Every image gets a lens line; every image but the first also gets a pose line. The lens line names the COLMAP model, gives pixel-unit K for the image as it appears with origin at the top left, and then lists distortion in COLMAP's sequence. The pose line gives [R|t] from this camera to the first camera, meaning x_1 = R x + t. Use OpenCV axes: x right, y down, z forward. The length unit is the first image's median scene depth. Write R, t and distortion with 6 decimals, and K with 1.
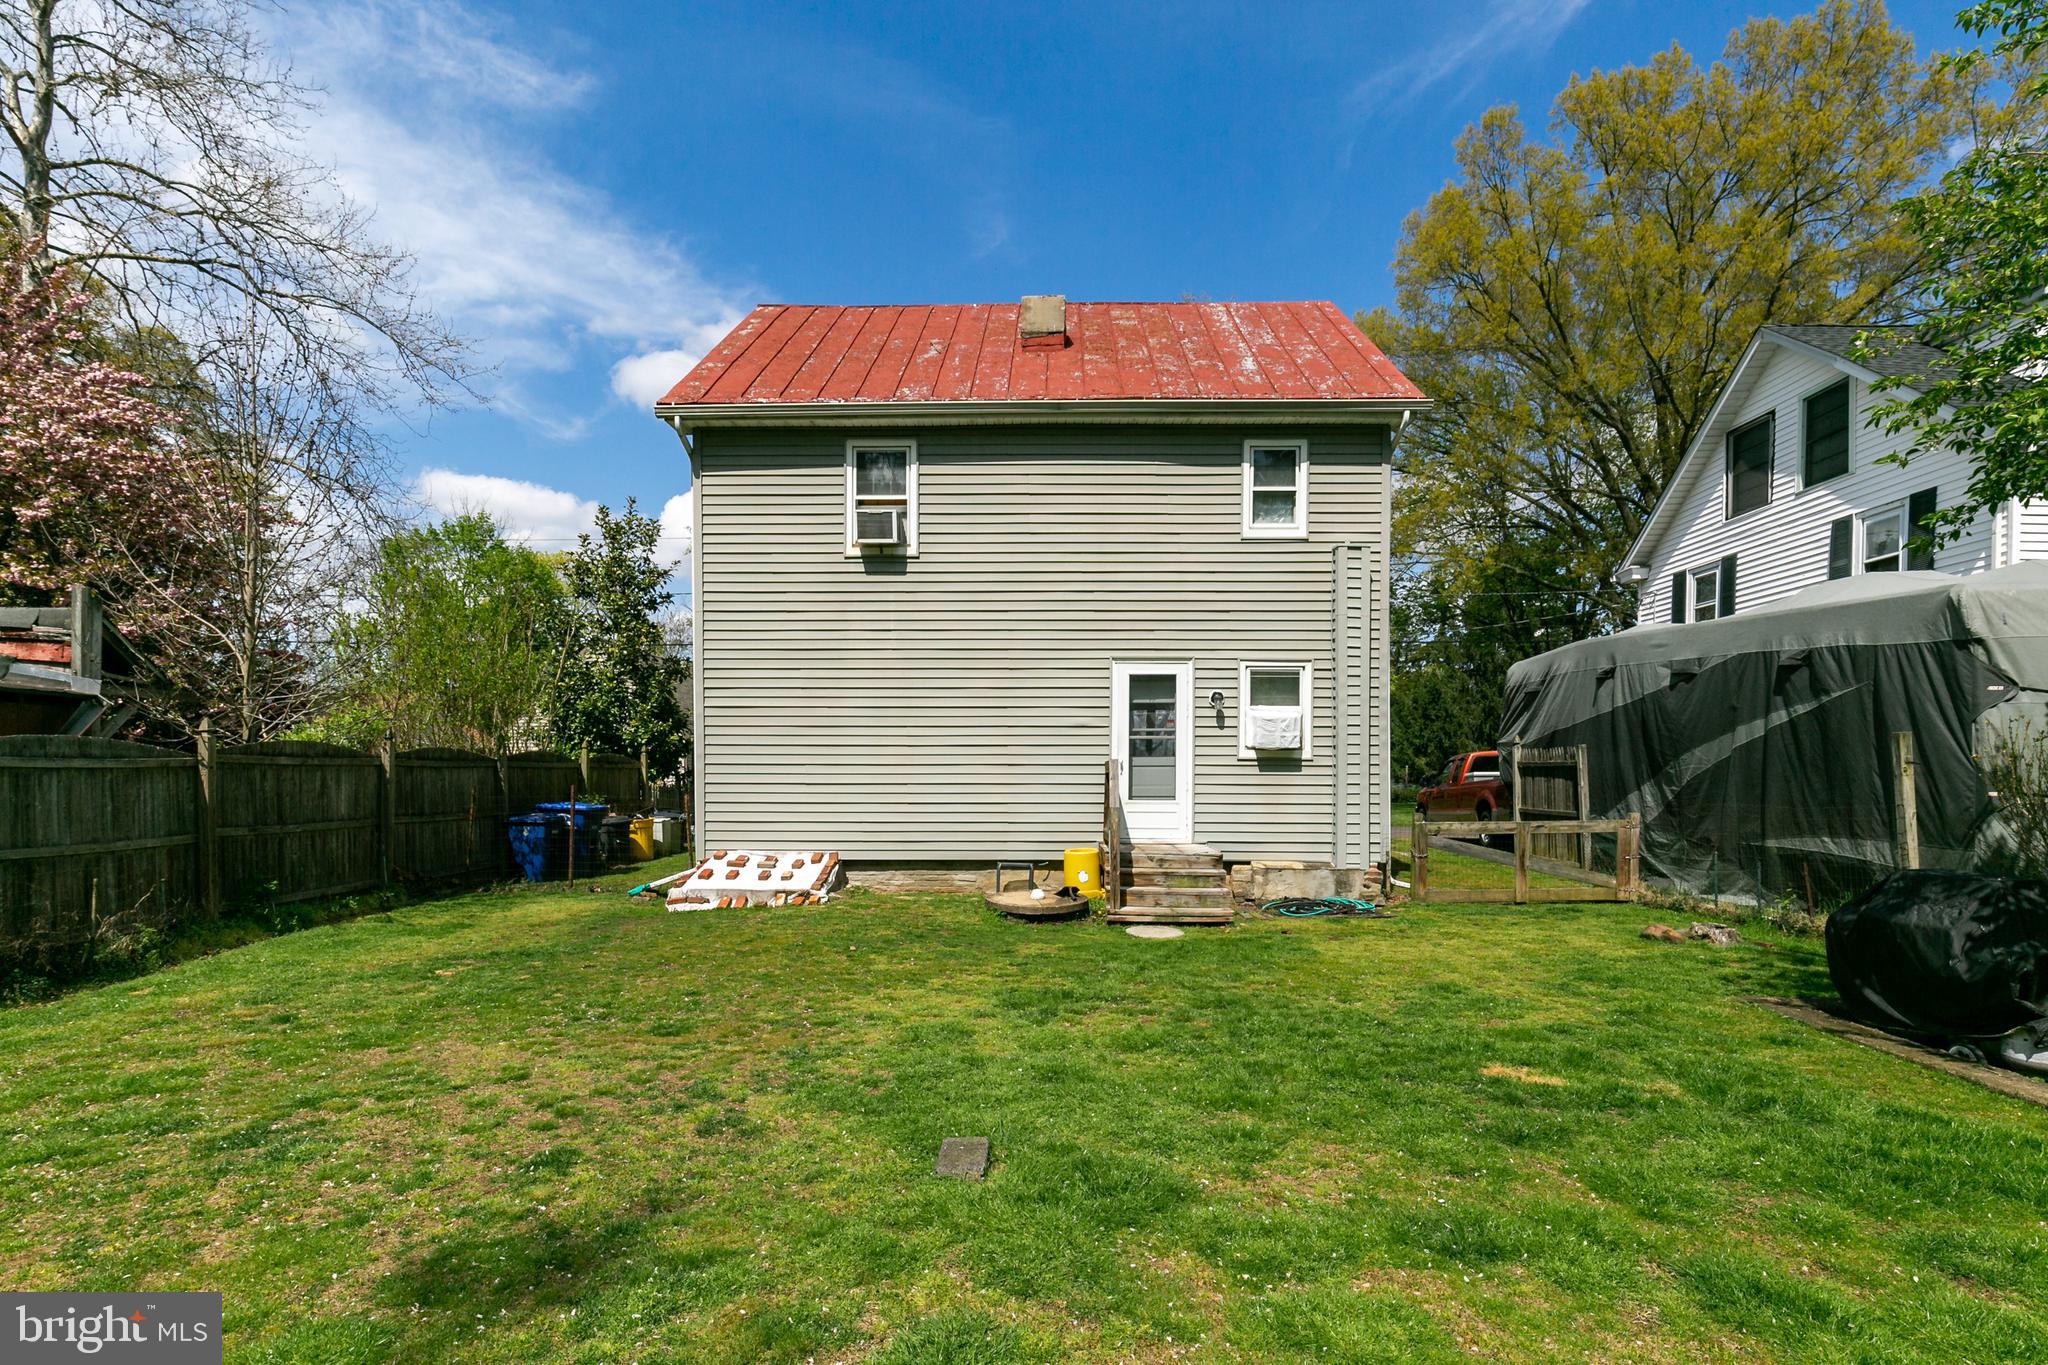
lens RADIAL K [[978.6, 0, 1021.8], [0, 978.6, 822.7], [0, 0, 1]] dist [-0.005240, 0.000158]
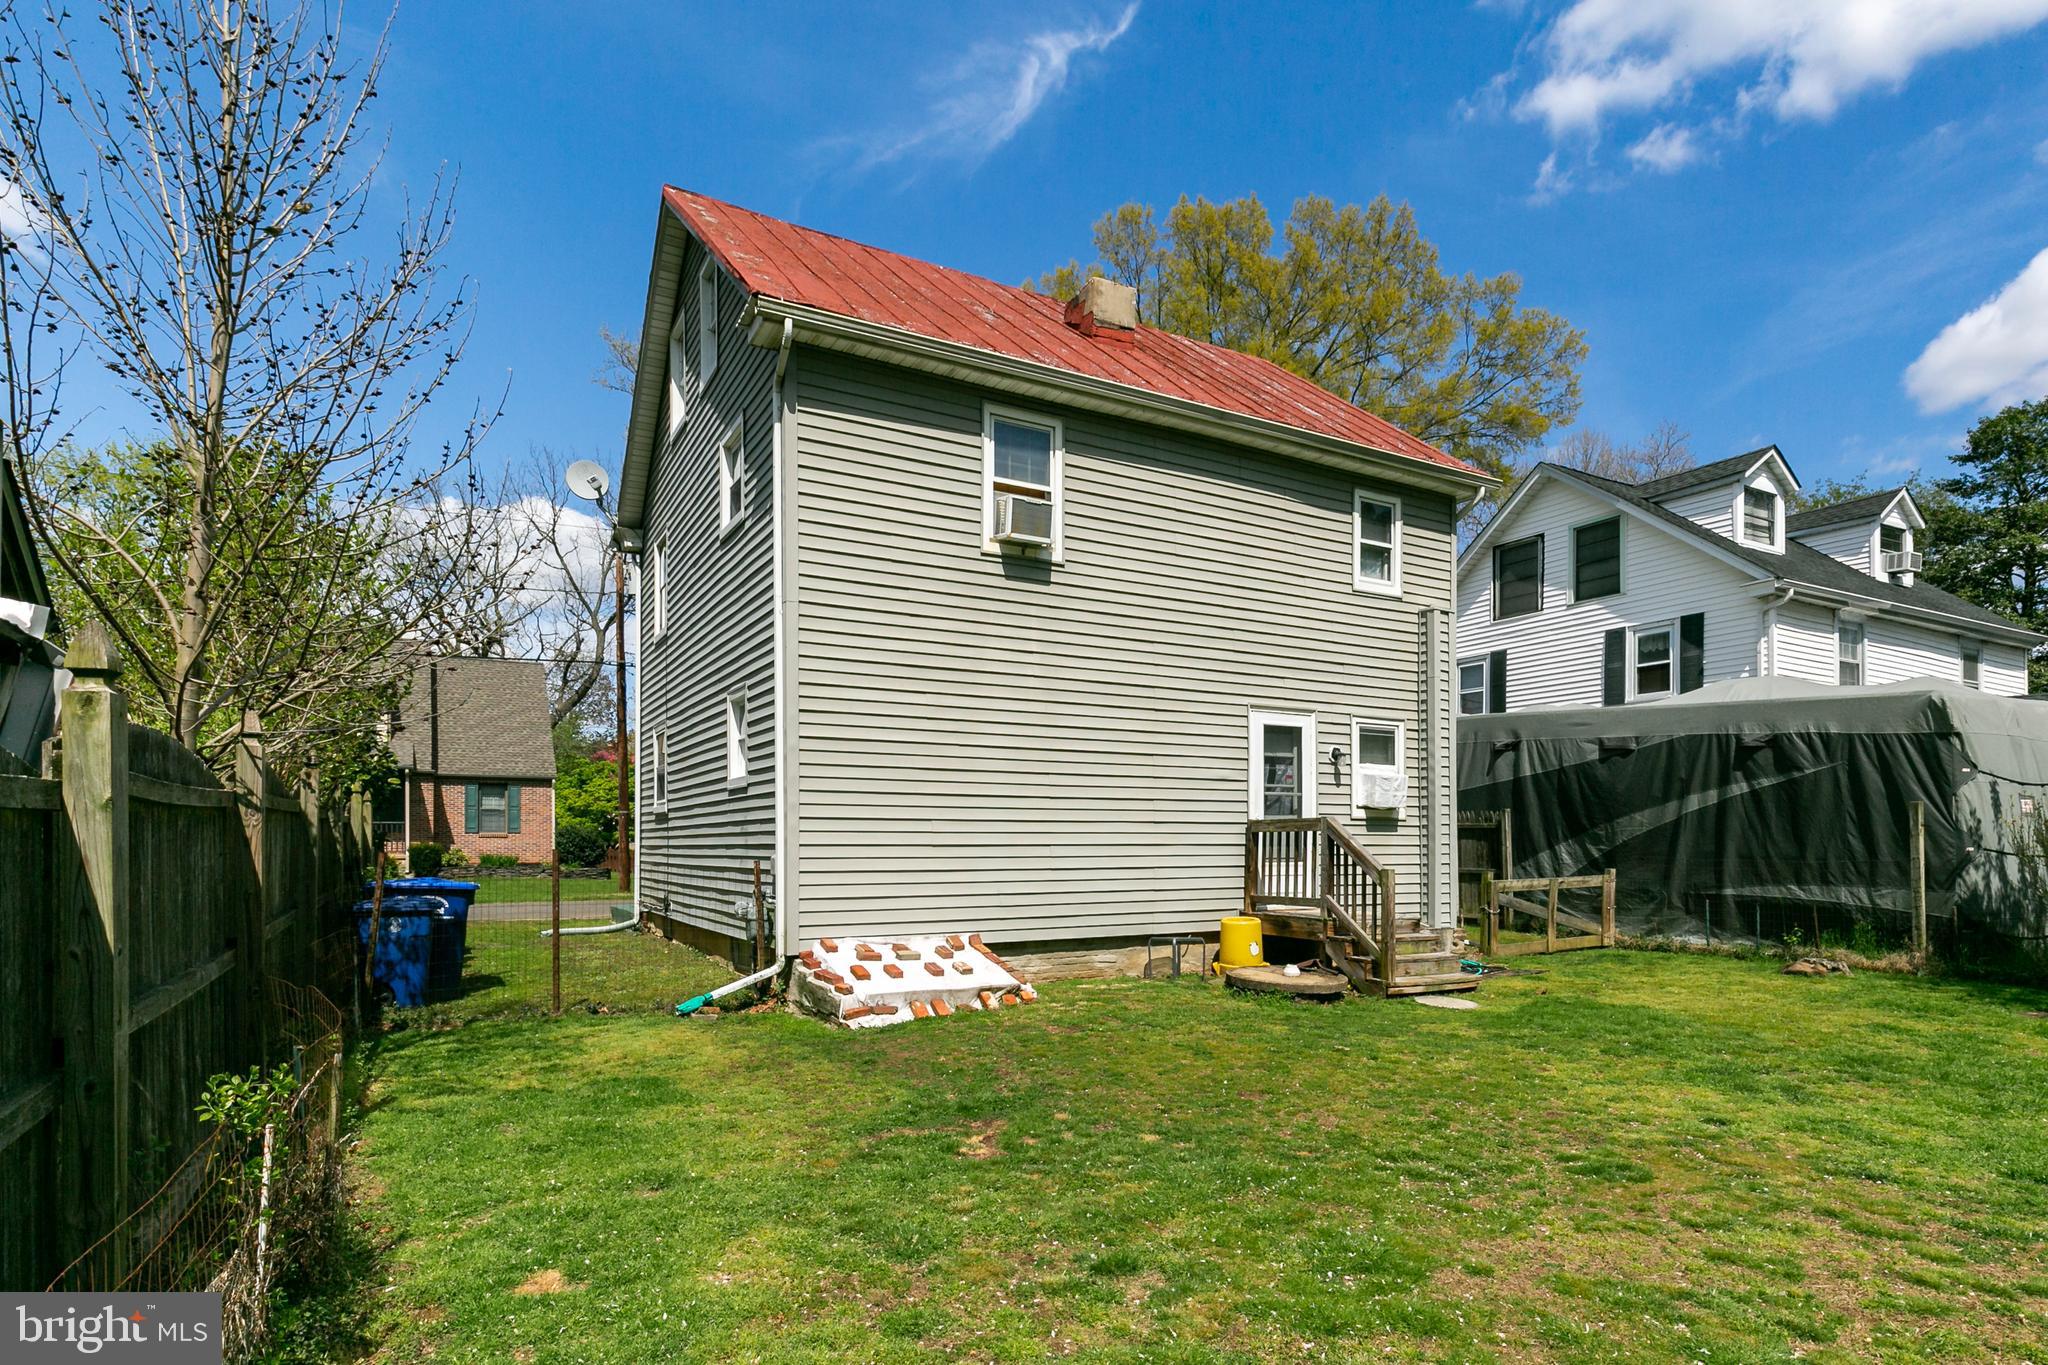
lens RADIAL K [[1058.2, 0, 1027.5], [0, 1058.2, 865.7], [0, 0, 1]] dist [0.002365, 0.000511]
pose [[0.864776, -0.012012, 0.502015, -0.576042], [0.024328, 0.999542, -0.017989, -0.007914], [-0.501569, 0.027770, 0.864672, 0.264559]]
